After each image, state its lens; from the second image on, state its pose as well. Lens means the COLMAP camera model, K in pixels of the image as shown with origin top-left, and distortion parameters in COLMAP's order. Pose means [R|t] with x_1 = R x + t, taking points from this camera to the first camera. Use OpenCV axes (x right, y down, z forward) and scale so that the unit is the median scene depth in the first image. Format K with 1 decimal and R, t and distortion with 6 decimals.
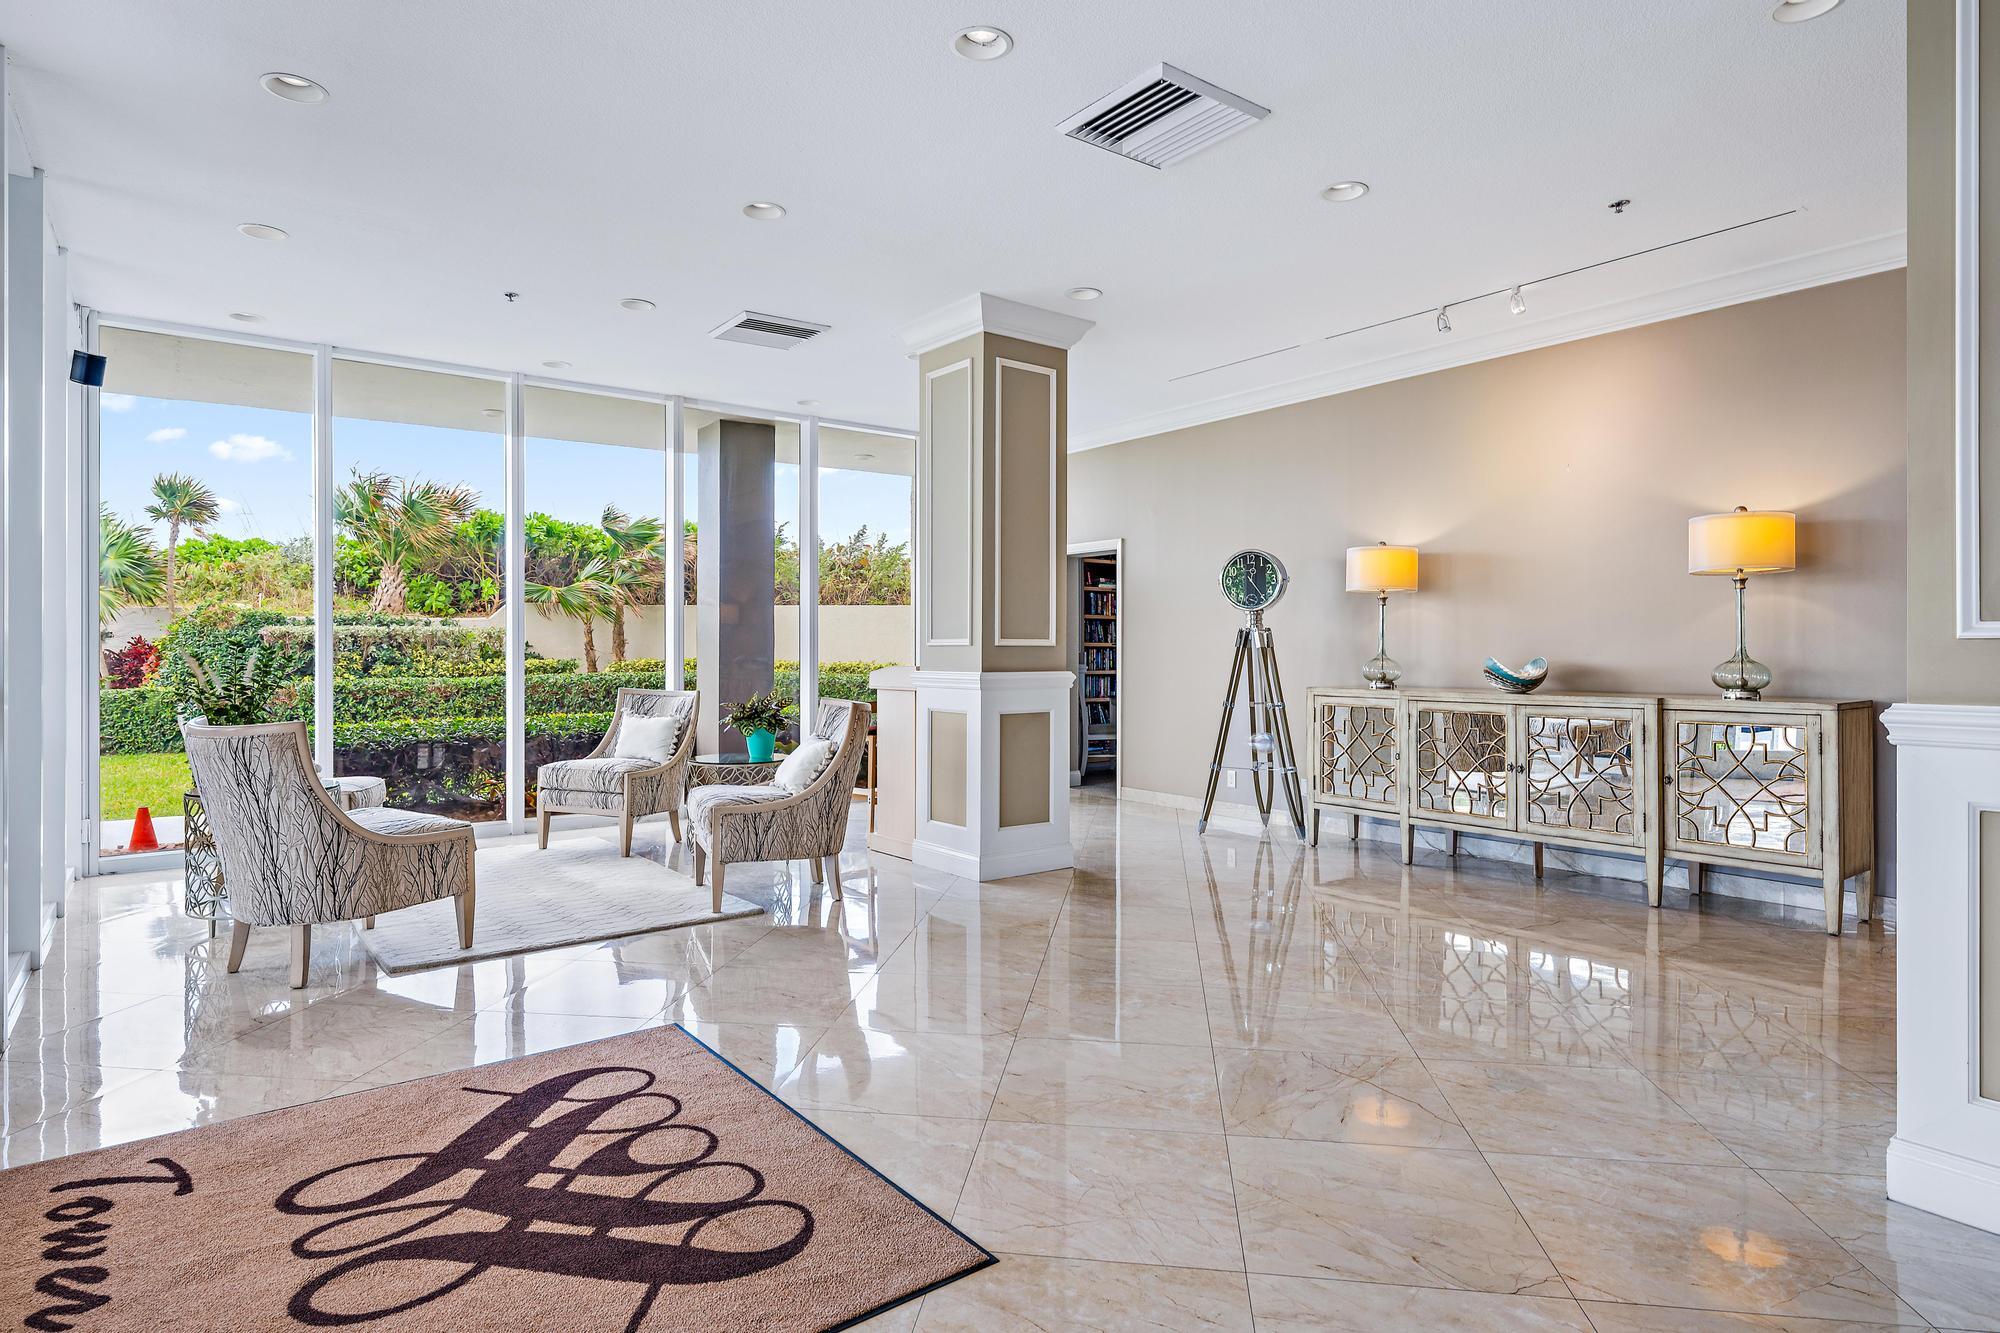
lens RADIAL K [[1060.4, 0, 1008.9], [0, 1060.4, 659.7], [0, 0, 1]] dist [0.005732, 0.000846]
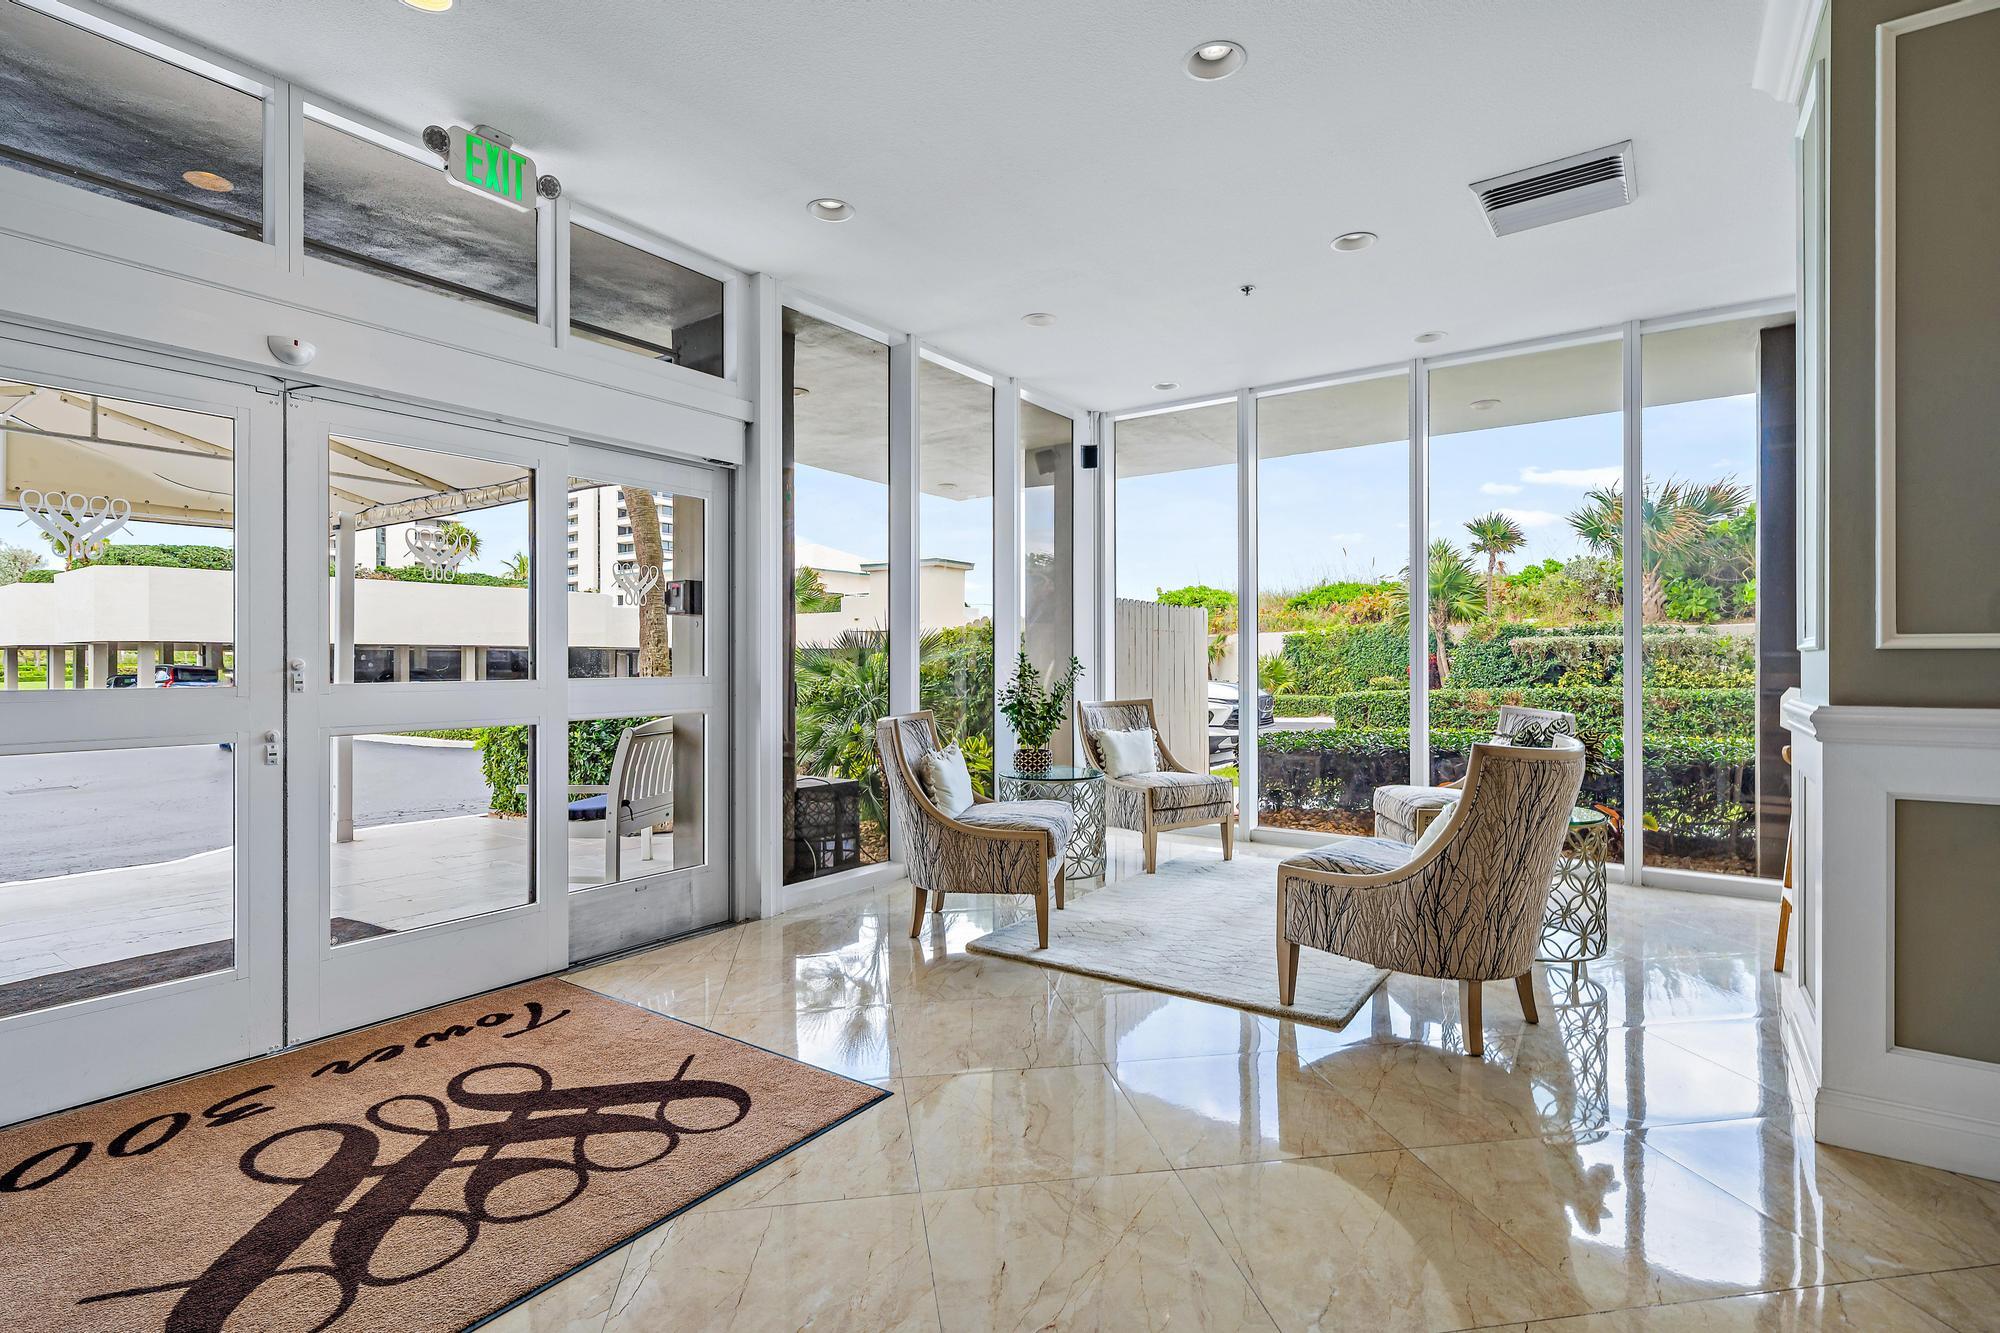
lens RADIAL K [[955.1, 0, 1004.1], [0, 955.1, 657.5], [0, 0, 1]] dist [0.002563, -0.000730]
pose [[0.299885, -0.003705, -0.953968, 0.583146], [-0.006452, 0.999962, -0.005912, -0.008536], [0.953954, 0.007928, 0.299850, 1.095002]]
